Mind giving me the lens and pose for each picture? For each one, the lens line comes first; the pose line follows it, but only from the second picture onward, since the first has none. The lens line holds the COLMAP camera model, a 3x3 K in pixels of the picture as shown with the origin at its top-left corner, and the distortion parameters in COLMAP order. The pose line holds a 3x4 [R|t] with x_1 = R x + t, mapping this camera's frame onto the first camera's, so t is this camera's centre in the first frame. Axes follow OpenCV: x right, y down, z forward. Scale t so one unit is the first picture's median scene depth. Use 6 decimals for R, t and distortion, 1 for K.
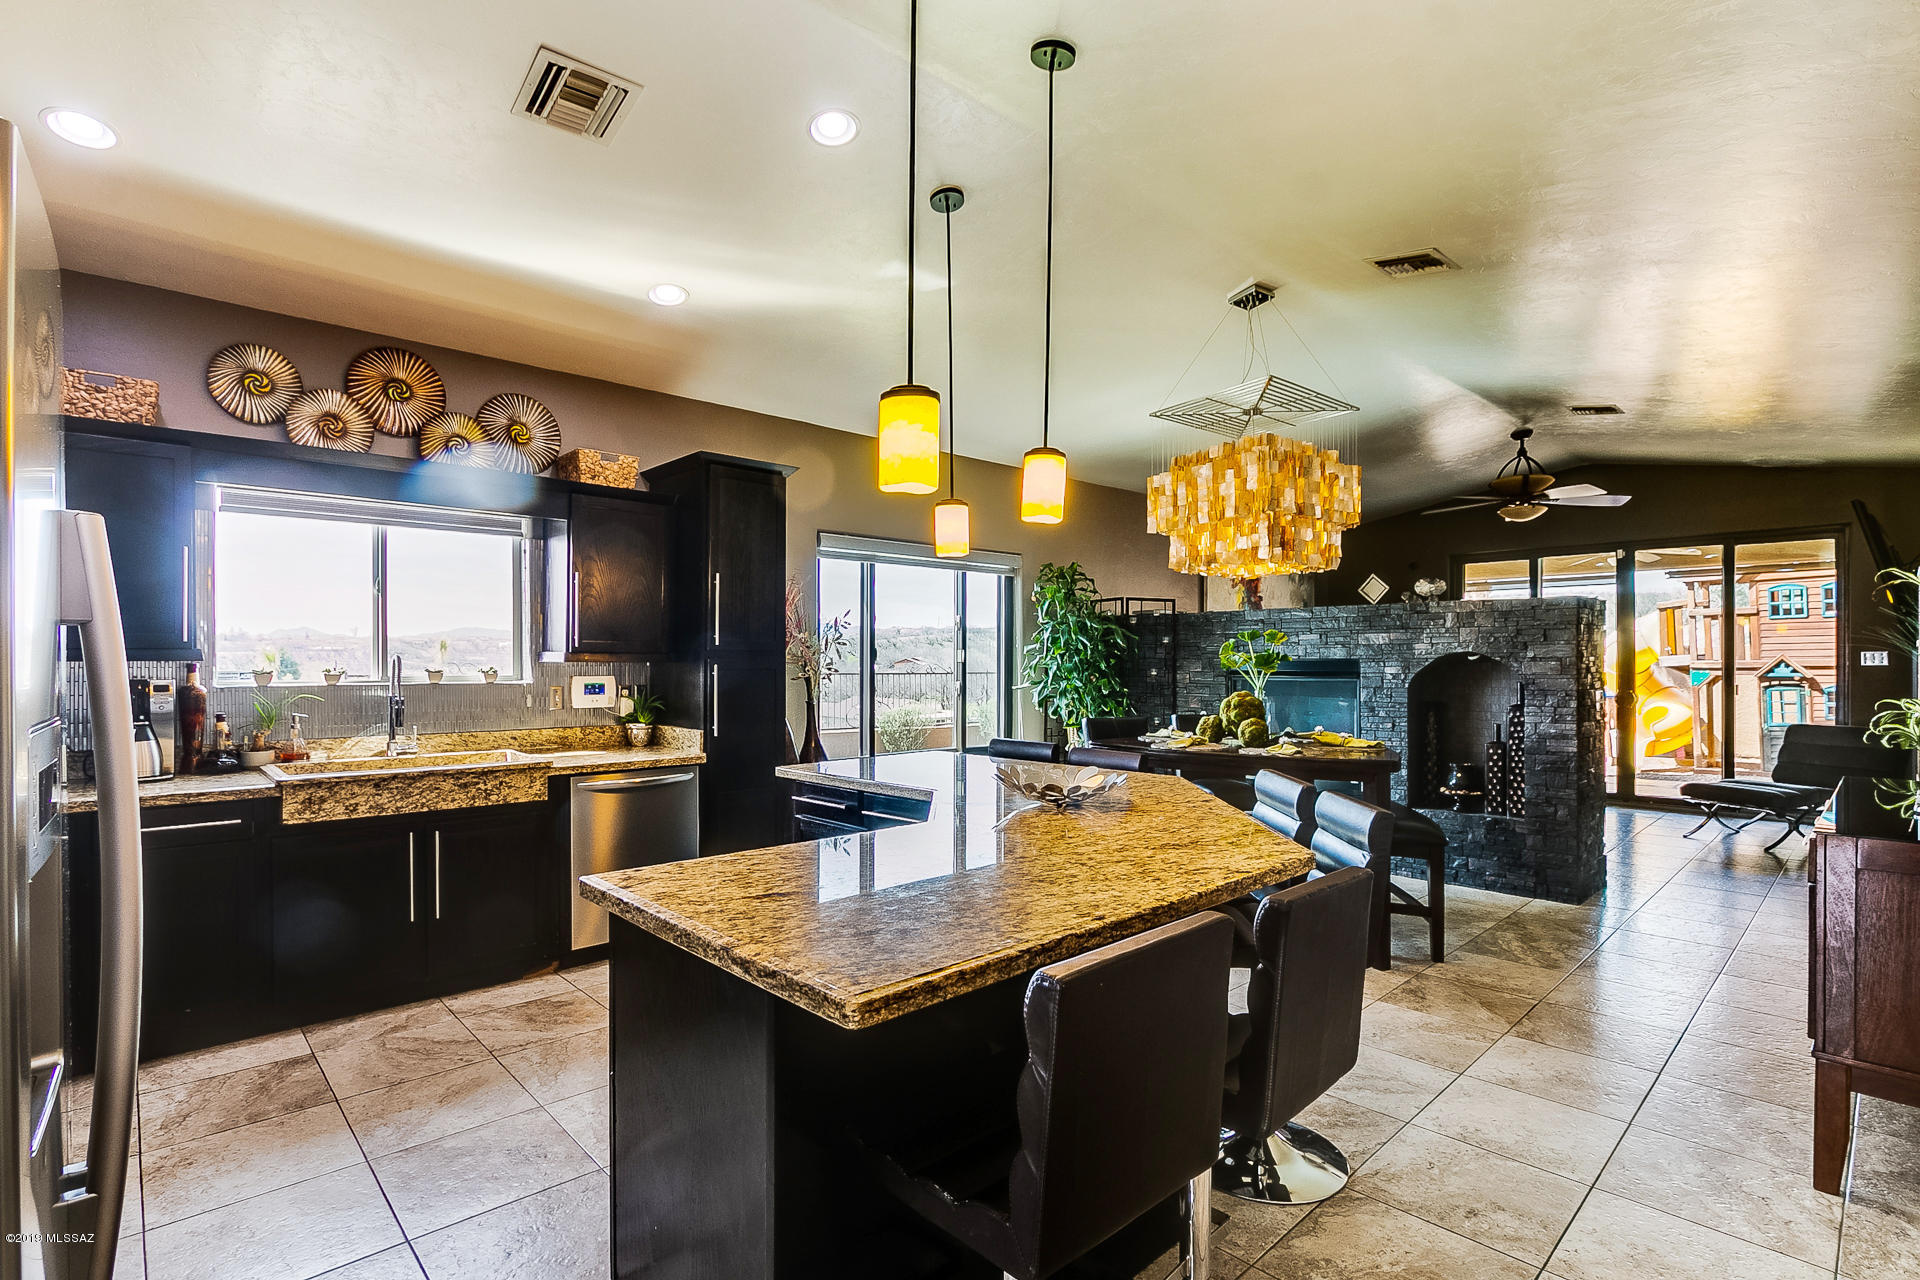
lens RADIAL K [[902.7, 0, 971.9], [0, 902.7, 651.4], [0, 0, 1]] dist [-0.014222, 0.002191]
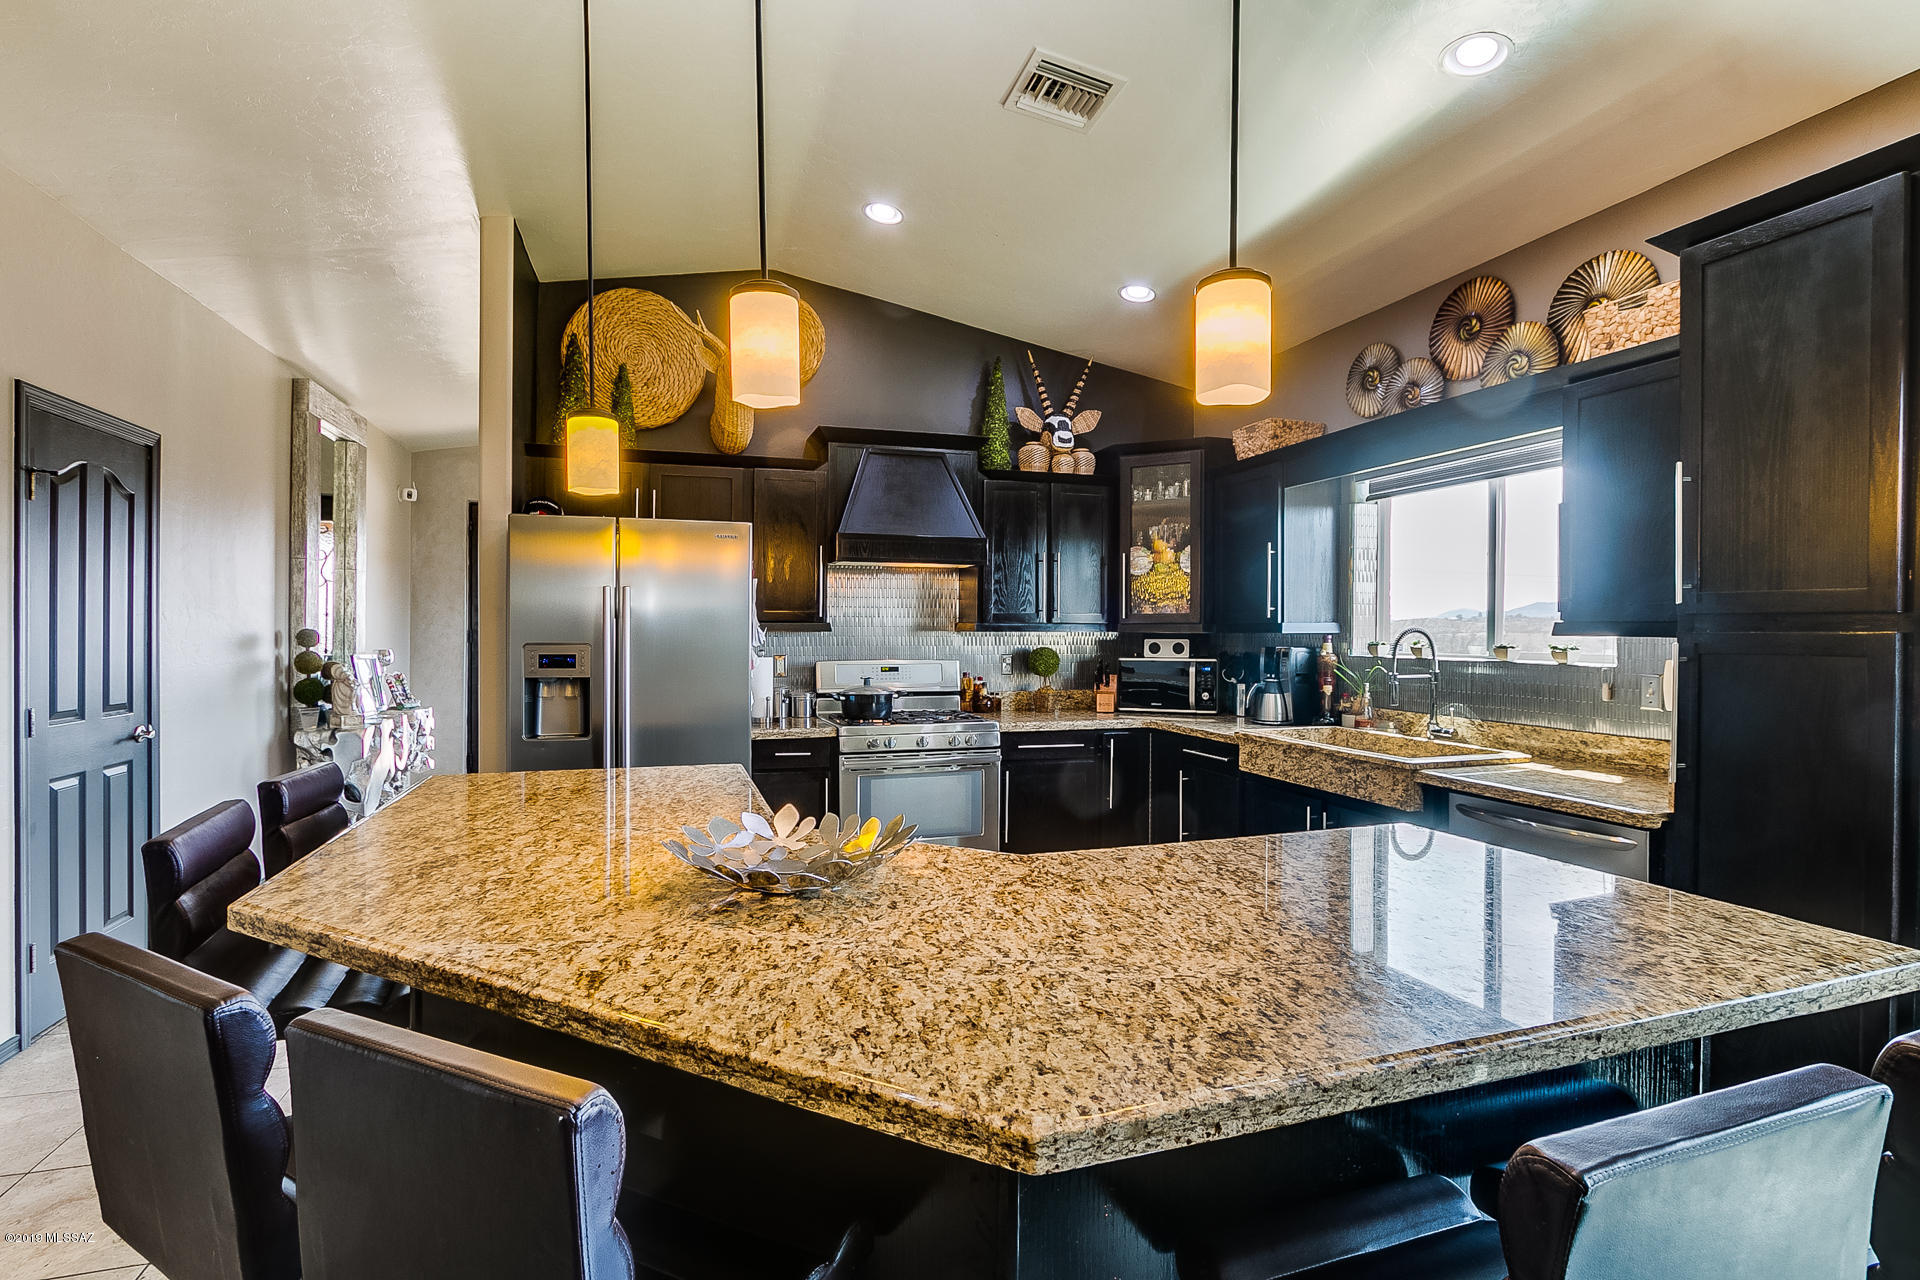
lens RADIAL K [[902.7, 0, 966.1], [0, 902.7, 637.1], [0, 0, 1]] dist [-0.014222, 0.002191]
pose [[-0.423446, 0.006951, -0.905895, 0.268087], [0.008459, 0.999957, 0.003719, 0.004889], [0.905882, -0.006088, -0.423487, 0.665303]]
